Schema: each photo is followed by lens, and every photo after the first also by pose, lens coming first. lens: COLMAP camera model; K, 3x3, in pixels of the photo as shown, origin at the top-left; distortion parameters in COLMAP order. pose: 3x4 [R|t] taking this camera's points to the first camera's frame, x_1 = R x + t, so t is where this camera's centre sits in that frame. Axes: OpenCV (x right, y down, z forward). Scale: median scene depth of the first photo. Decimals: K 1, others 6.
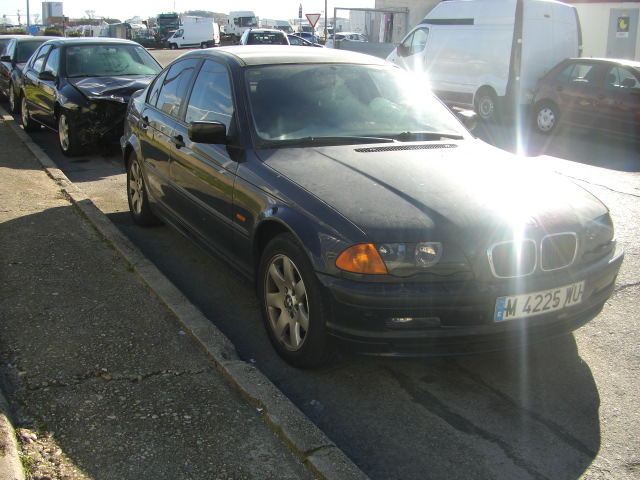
lens RADIAL K [[715.5, 0, 308.9], [0, 715.5, 241.9], [0, 0, 1]] dist [-0.172063, 0.056460]
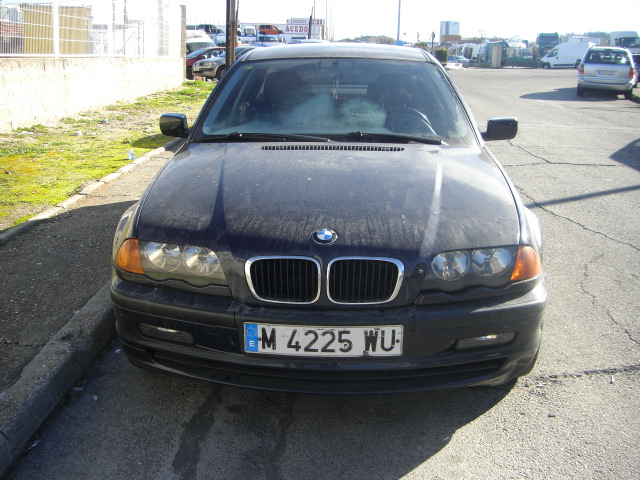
lens RADIAL K [[715.5, 0, 308.9], [0, 715.5, 241.9], [0, 0, 1]] dist [-0.172063, 0.056460]
pose [[0.864704, 0.108747, -0.490368, 0.681890], [-0.121596, 0.992563, 0.005697, -0.025920], [0.487341, 0.054701, 0.871497, 0.291161]]
